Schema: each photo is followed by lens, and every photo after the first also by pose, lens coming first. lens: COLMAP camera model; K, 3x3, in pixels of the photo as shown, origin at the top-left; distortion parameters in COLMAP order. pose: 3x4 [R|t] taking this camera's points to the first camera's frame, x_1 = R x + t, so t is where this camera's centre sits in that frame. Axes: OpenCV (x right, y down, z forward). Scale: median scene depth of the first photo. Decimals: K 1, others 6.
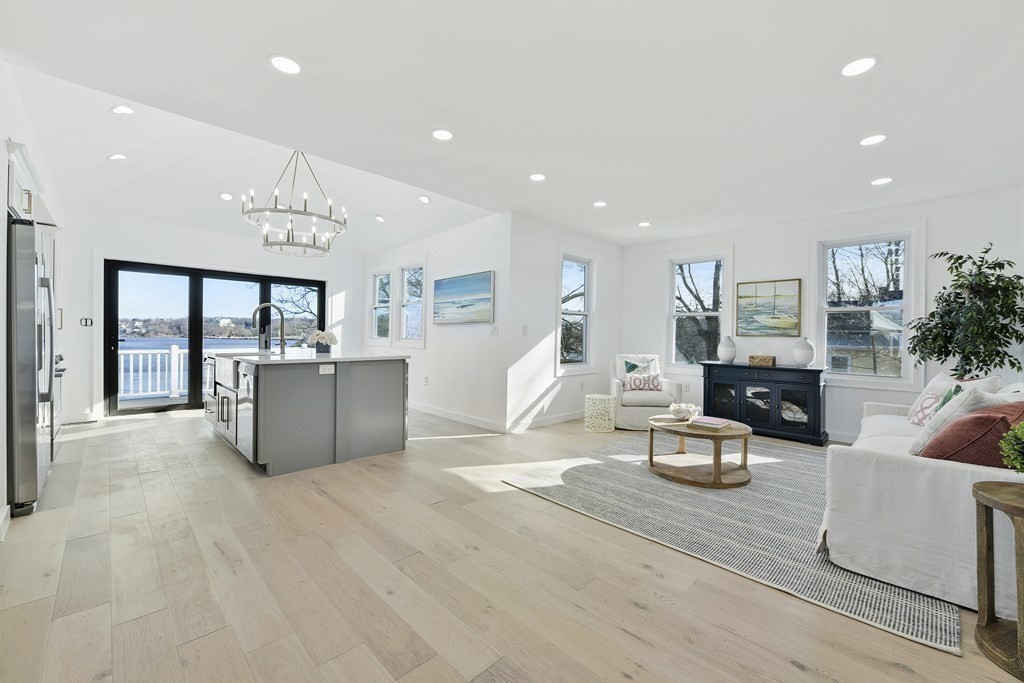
lens RADIAL K [[407.2, 0, 511.6], [0, 407.2, 334.5], [0, 0, 1]] dist [-0.005050, -0.001796]
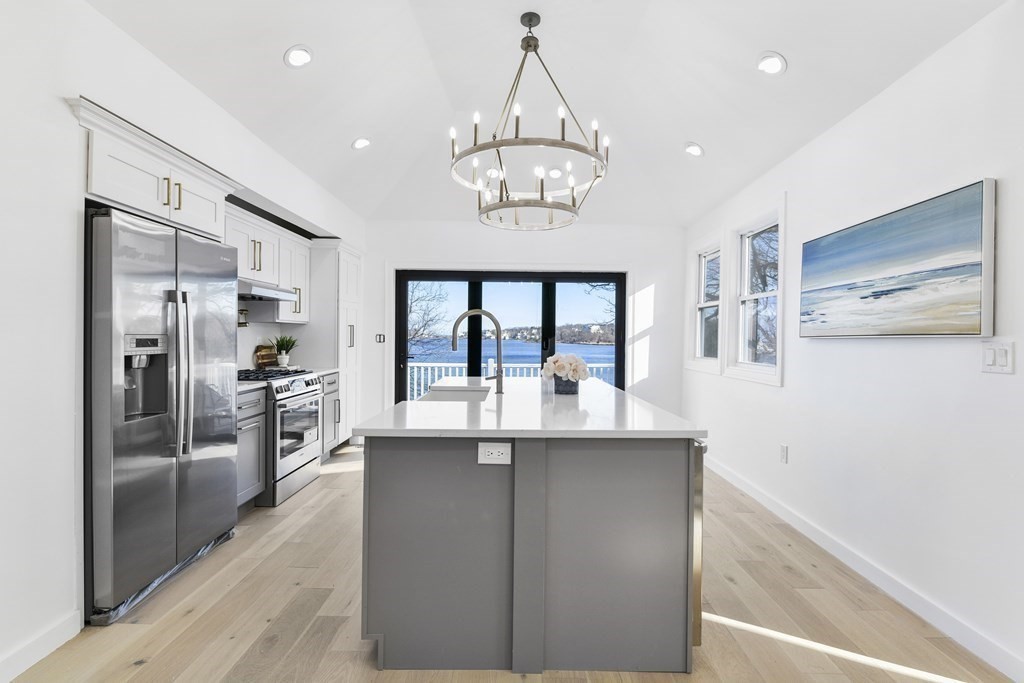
lens RADIAL K [[471.5, 0, 514.5], [0, 471.5, 340.2], [0, 0, 1]] dist [-0.005304, -0.001097]
pose [[0.711109, -0.000889, -0.703081, -0.060504], [0.001048, 0.999999, -0.000204, -0.029715], [0.703081, -0.000592, 0.711110, 0.510844]]
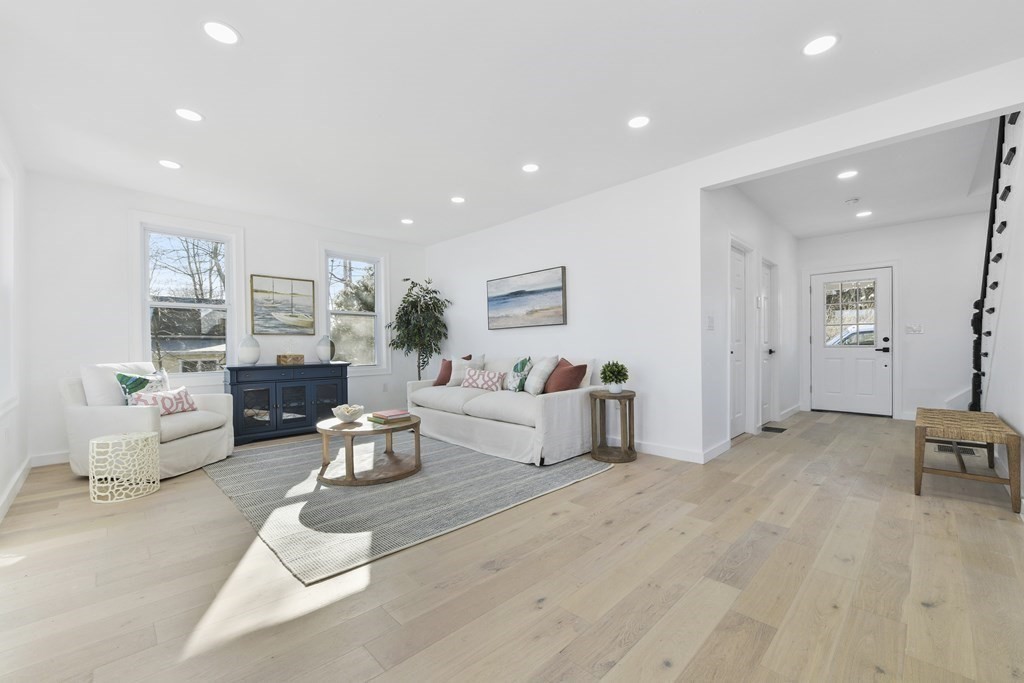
lens RADIAL K [[407.2, 0, 521.1], [0, 407.2, 348.5], [0, 0, 1]] dist [-0.005050, -0.001796]
pose [[-0.001830, -0.027242, 0.999627, -0.408164], [0.003346, 0.999623, 0.027248, 0.014971], [-0.999993, 0.003395, -0.001738, 0.505452]]
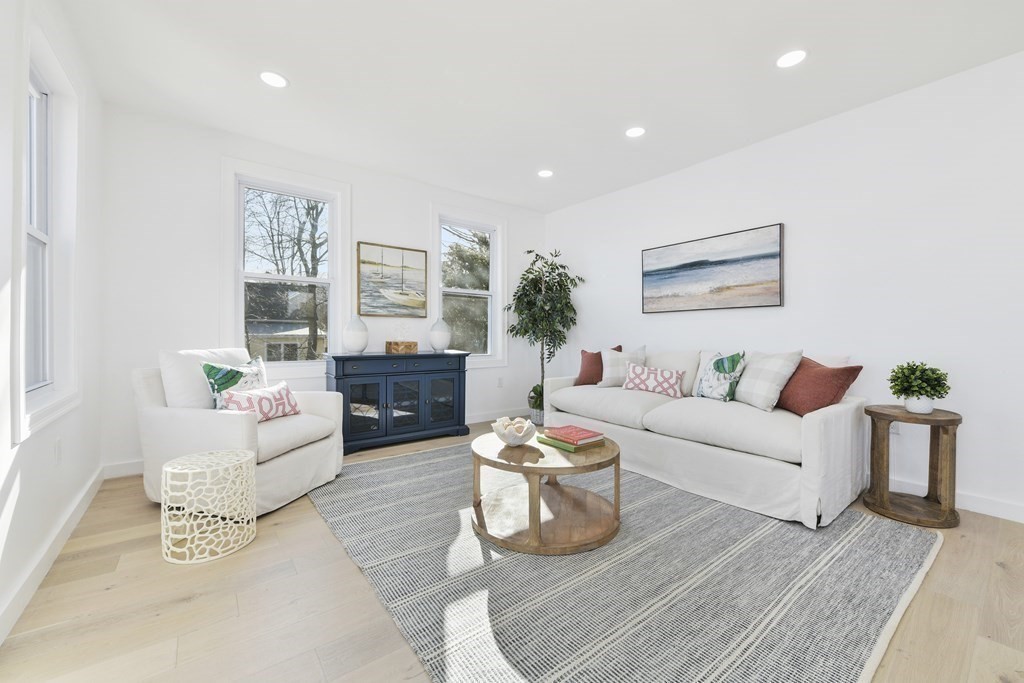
lens RADIAL K [[407.2, 0, 528.5], [0, 407.2, 336.9], [0, 0, 1]] dist [-0.005050, -0.001796]
pose [[0.117613, -0.025218, 0.992739, -0.150920], [-0.010683, 0.999588, 0.026658, 0.023275], [-0.993002, -0.013741, 0.117296, 0.752485]]
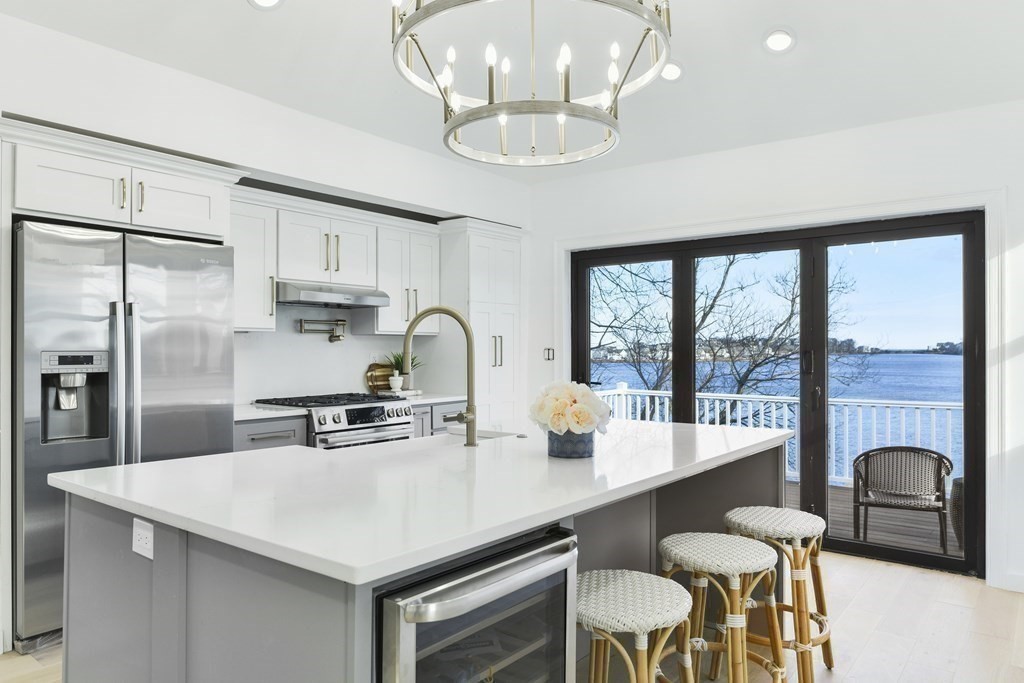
lens RADIAL K [[675.9, 0, 510.0], [0, 675.9, 346.9], [0, 0, 1]] dist [0.000529, 0.000767]
pose [[0.111544, -0.017282, -0.993609, 0.022957], [0.002797, 0.999850, -0.017077, -0.027730], [0.993756, -0.000874, 0.111576, 0.957902]]
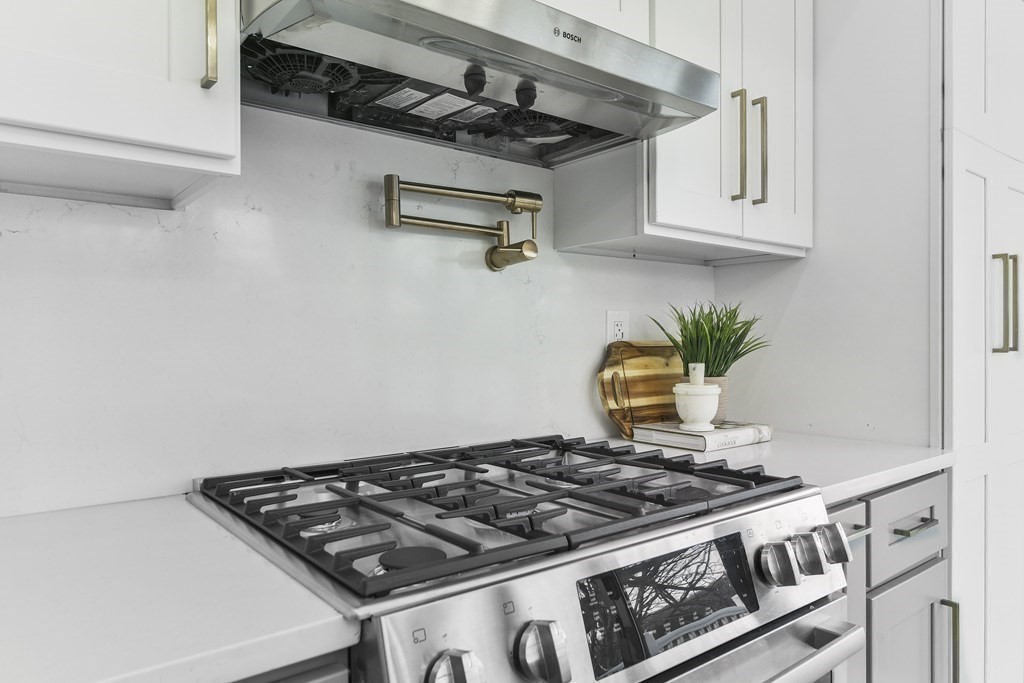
lens RADIAL K [[675.9, 0, 511.9], [0, 675.9, 349.9], [0, 0, 1]] dist [0.000529, 0.000767]
pose [[-0.111305, -0.002969, -0.993782, -0.788023], [0.003722, 0.999987, -0.003404, -0.013888], [0.993779, -0.004078, -0.111293, 0.834882]]
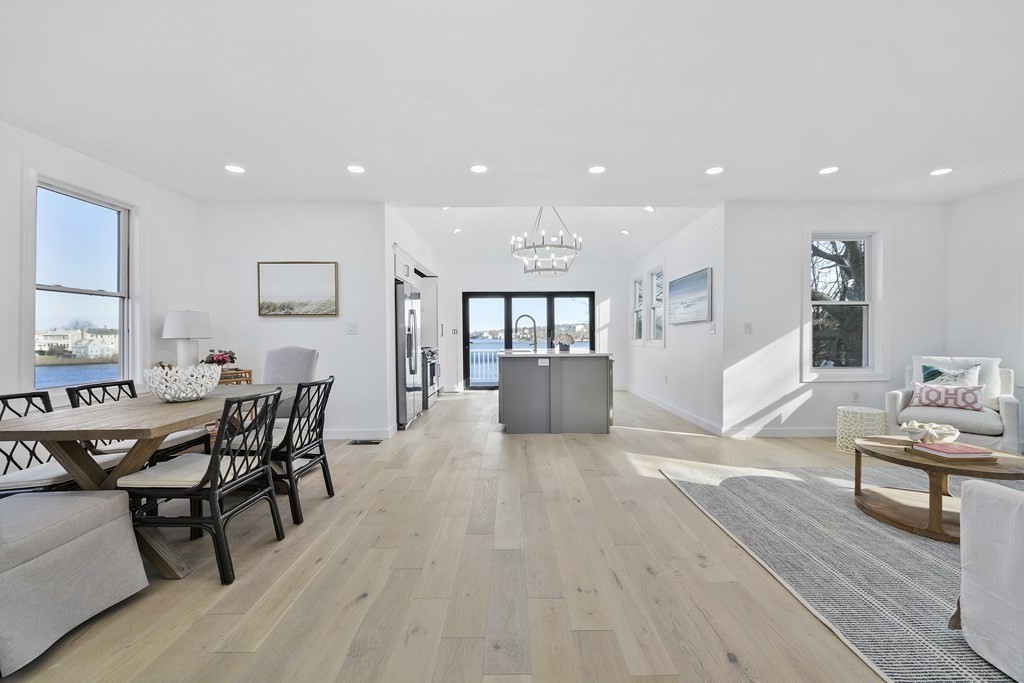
lens RADIAL K [[407.2, 0, 512.0], [0, 407.2, 342.2], [0, 0, 1]] dist [-0.005050, -0.001796]
pose [[0.714554, -0.006776, -0.699547, 0.328512], [0.018947, 0.999774, 0.009669, 0.002172], [0.699323, -0.020163, 0.714521, -0.030493]]
